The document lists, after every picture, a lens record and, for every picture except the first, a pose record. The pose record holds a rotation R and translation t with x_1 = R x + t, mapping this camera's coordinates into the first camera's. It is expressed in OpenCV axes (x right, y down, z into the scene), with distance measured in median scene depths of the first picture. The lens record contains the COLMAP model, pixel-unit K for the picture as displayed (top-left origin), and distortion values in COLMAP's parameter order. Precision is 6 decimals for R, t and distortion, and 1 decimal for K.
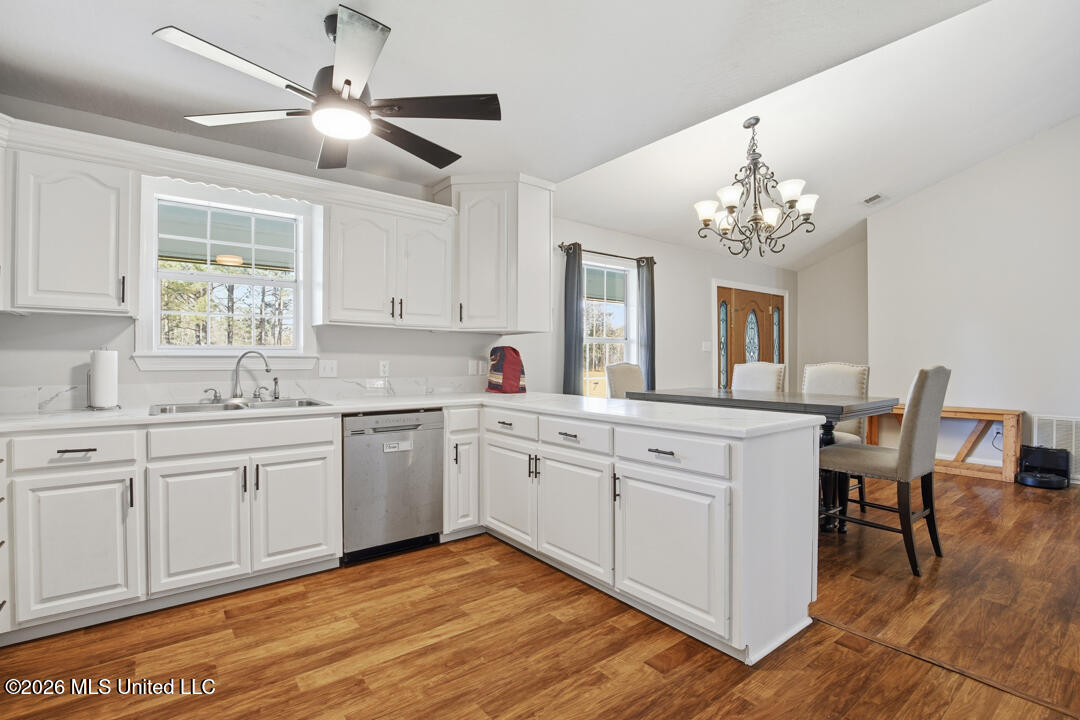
lens RADIAL K [[501.5, 0, 532.3], [0, 501.5, 361.0], [0, 0, 1]] dist [-0.036771, 0.006797]
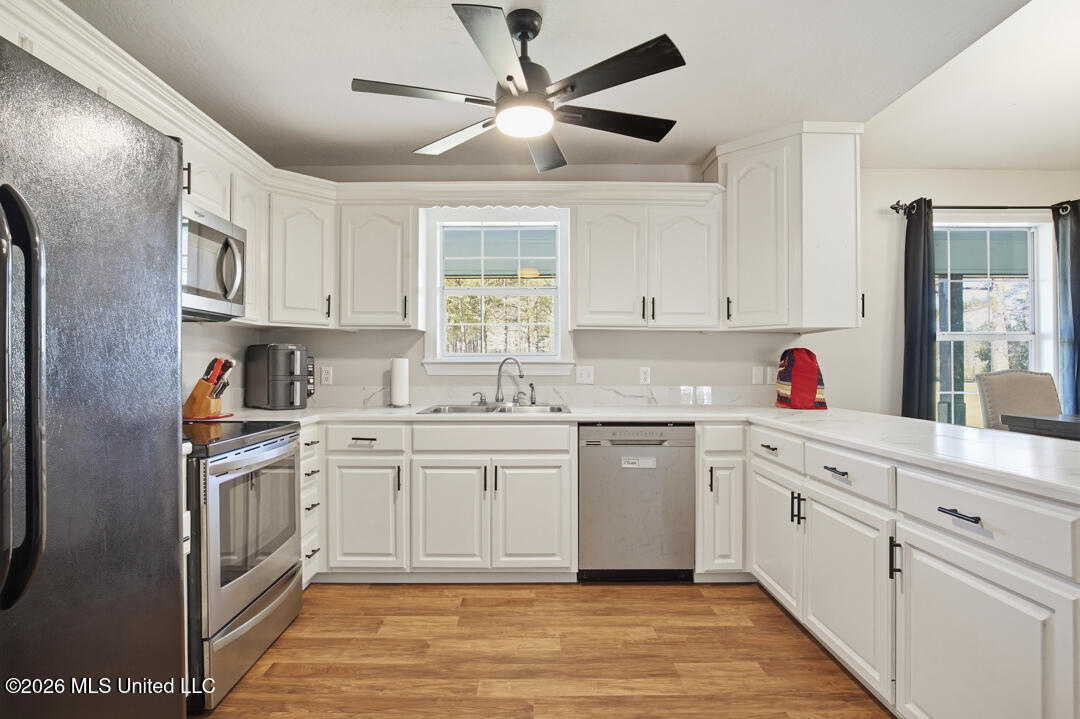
lens RADIAL K [[546.8, 0, 537.6], [0, 546.8, 363.6], [0, 0, 1]] dist [-0.022421, -0.000168]
pose [[0.792999, -0.003434, -0.609214, 0.196926], [-0.000453, 0.999981, -0.006225, -0.000236], [0.609223, 0.005212, 0.792982, 0.122966]]
